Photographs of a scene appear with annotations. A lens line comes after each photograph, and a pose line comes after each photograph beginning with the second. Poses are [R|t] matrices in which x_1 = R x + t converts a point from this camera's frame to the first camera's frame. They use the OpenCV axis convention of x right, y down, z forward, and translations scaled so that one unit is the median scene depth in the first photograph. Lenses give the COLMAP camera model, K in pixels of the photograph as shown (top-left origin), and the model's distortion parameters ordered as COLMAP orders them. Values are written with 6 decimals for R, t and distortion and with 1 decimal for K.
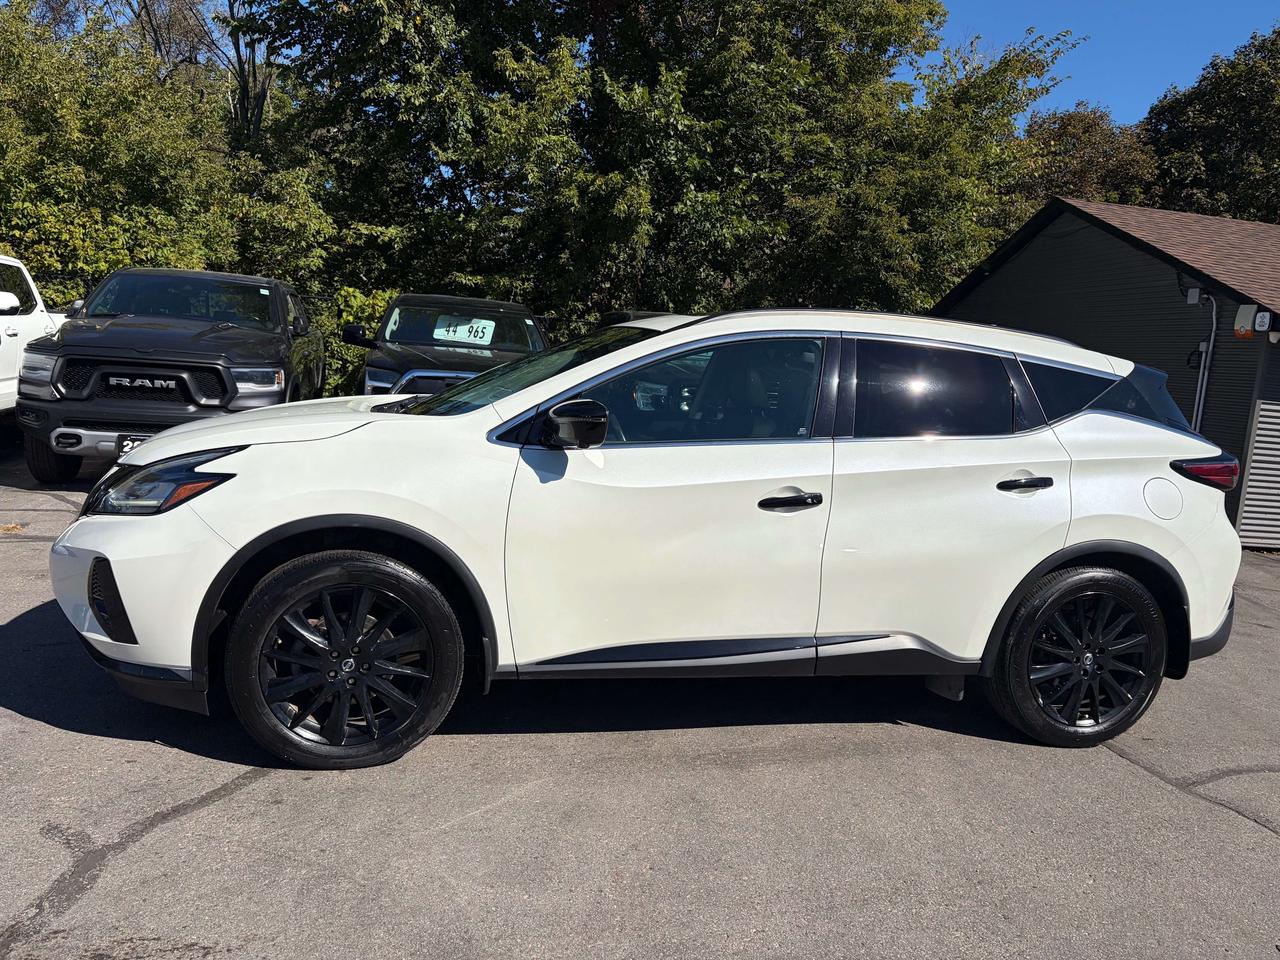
lens RADIAL K [[995.7, 0, 639.2], [0, 995.7, 480.9], [0, 0, 1]] dist [0.039270, -0.033238]
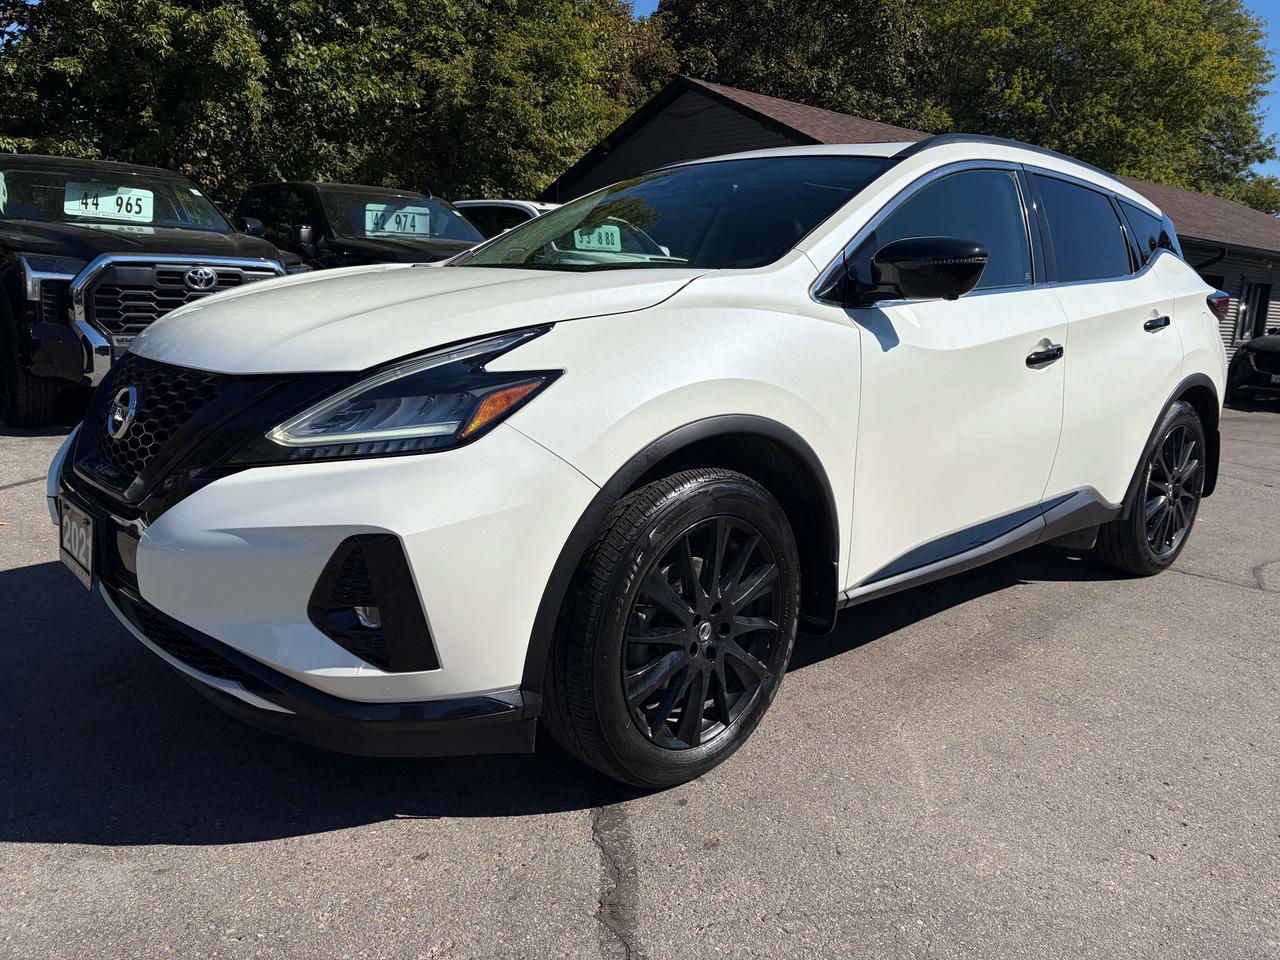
lens RADIAL K [[995.7, 0, 642.7], [0, 995.7, 478.8], [0, 0, 1]] dist [0.039270, -0.033238]
pose [[0.870740, -0.132699, 0.473501, -0.212135], [0.085446, 0.989083, 0.120060, -0.003059], [-0.484263, -0.064082, 0.872572, 0.137681]]
